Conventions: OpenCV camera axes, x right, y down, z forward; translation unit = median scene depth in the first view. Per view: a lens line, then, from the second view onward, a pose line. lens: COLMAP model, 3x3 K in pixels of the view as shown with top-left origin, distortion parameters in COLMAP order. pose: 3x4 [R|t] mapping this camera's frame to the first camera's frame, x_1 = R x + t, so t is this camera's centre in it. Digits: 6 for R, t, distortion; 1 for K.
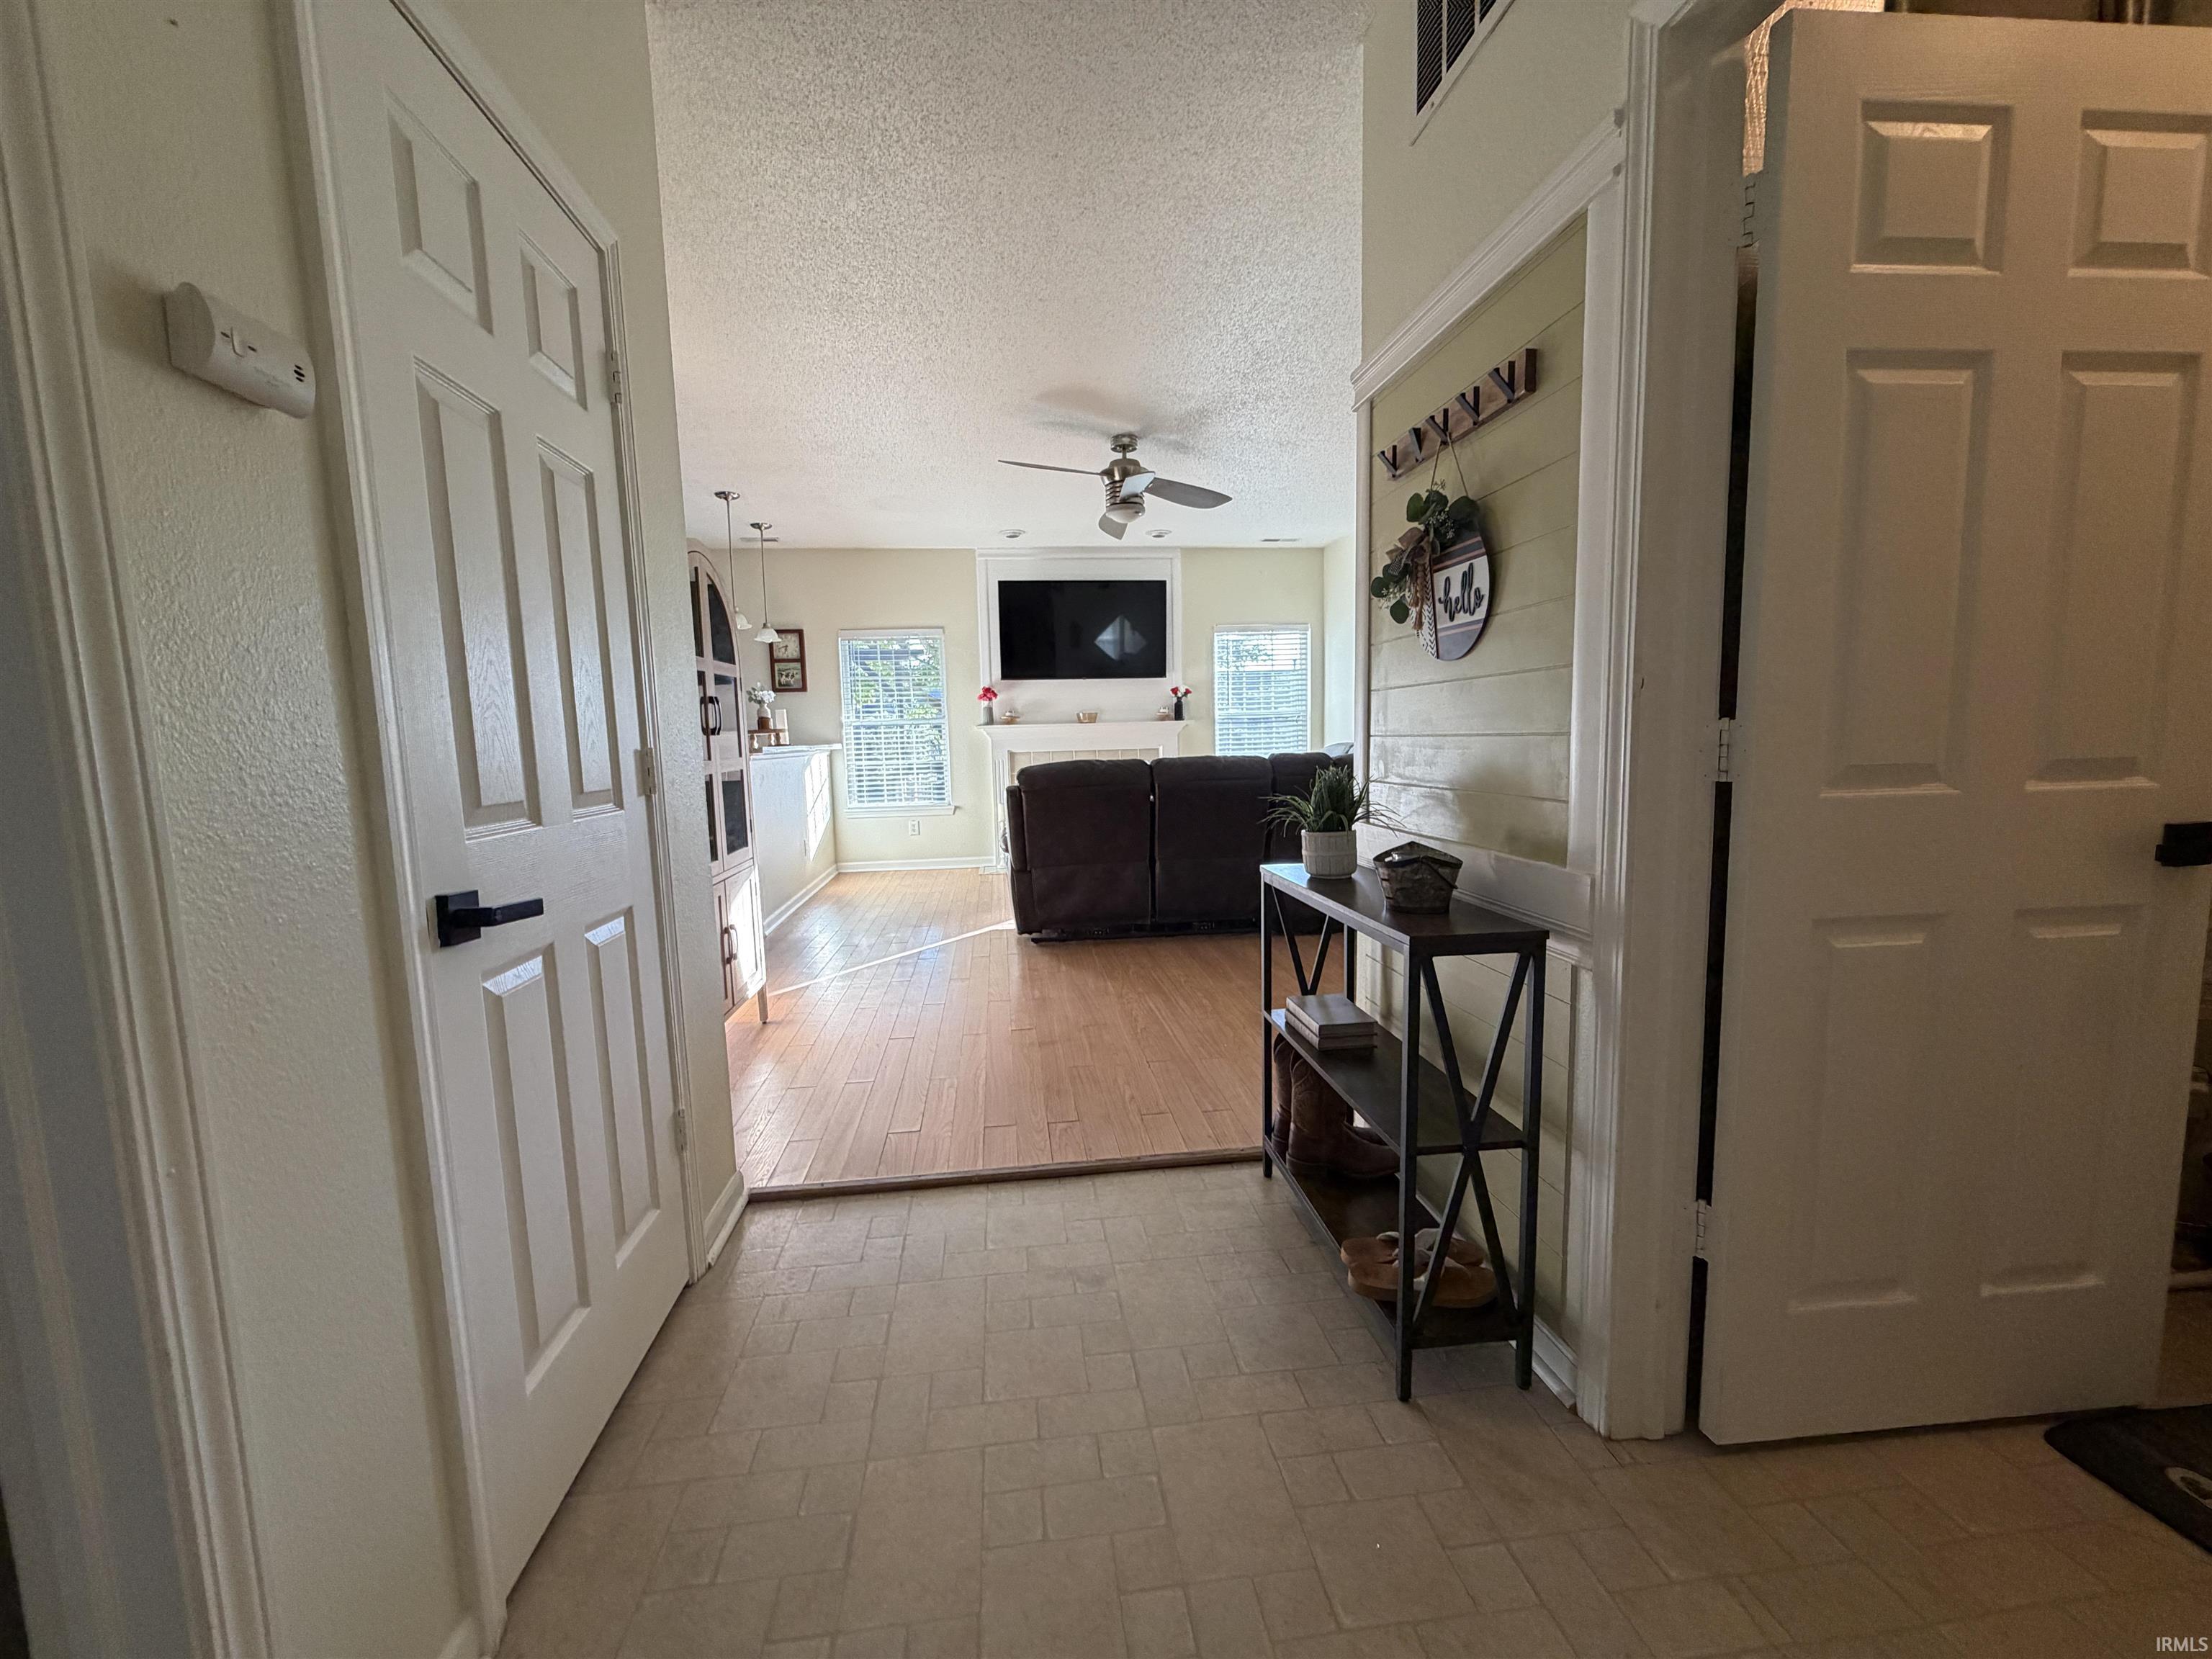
lens RADIAL K [[863.9, 0, 1098.0], [0, 863.9, 825.7], [0, 0, 1]] dist [0.000645, 0.000020]
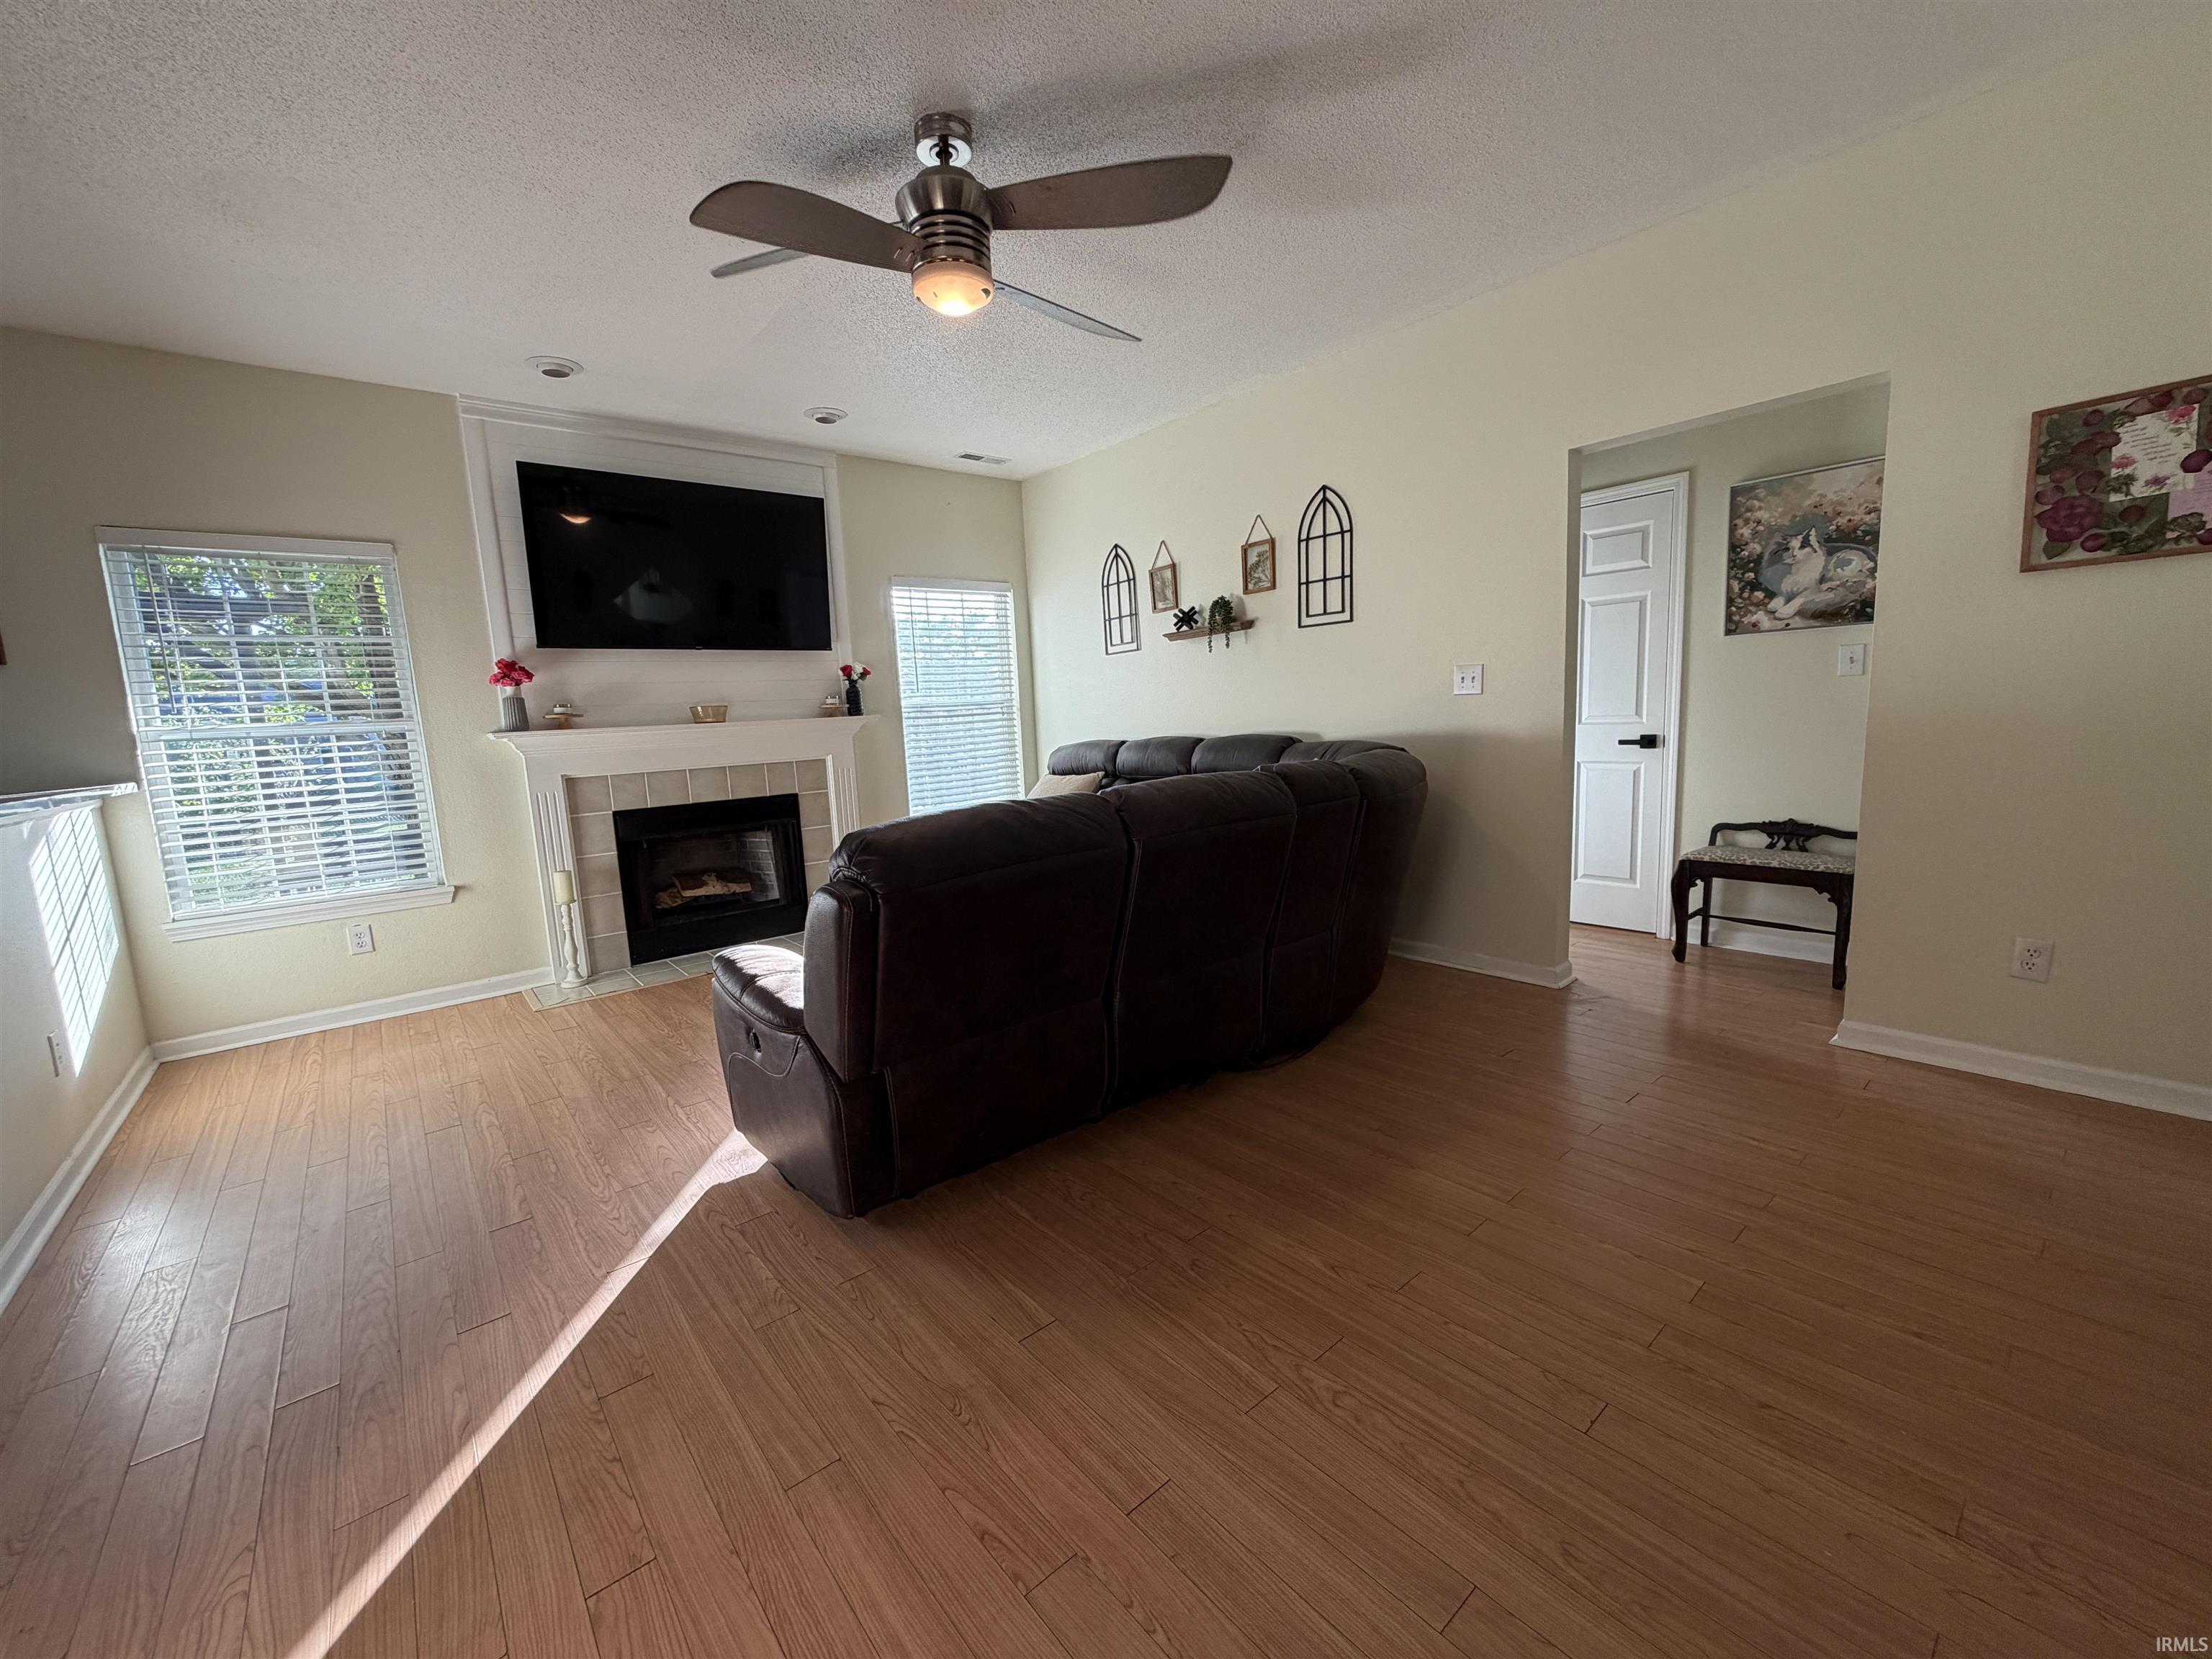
lens RADIAL K [[878.7, 0, 1096.8], [0, 878.7, 831.7], [0, 0, 1]] dist [-0.000765, 0.000051]
pose [[0.839418, -0.089043, 0.536143, -0.122515], [0.083124, 0.995915, 0.035258, -0.042515], [-0.537093, 0.014970, 0.843390, 0.340211]]
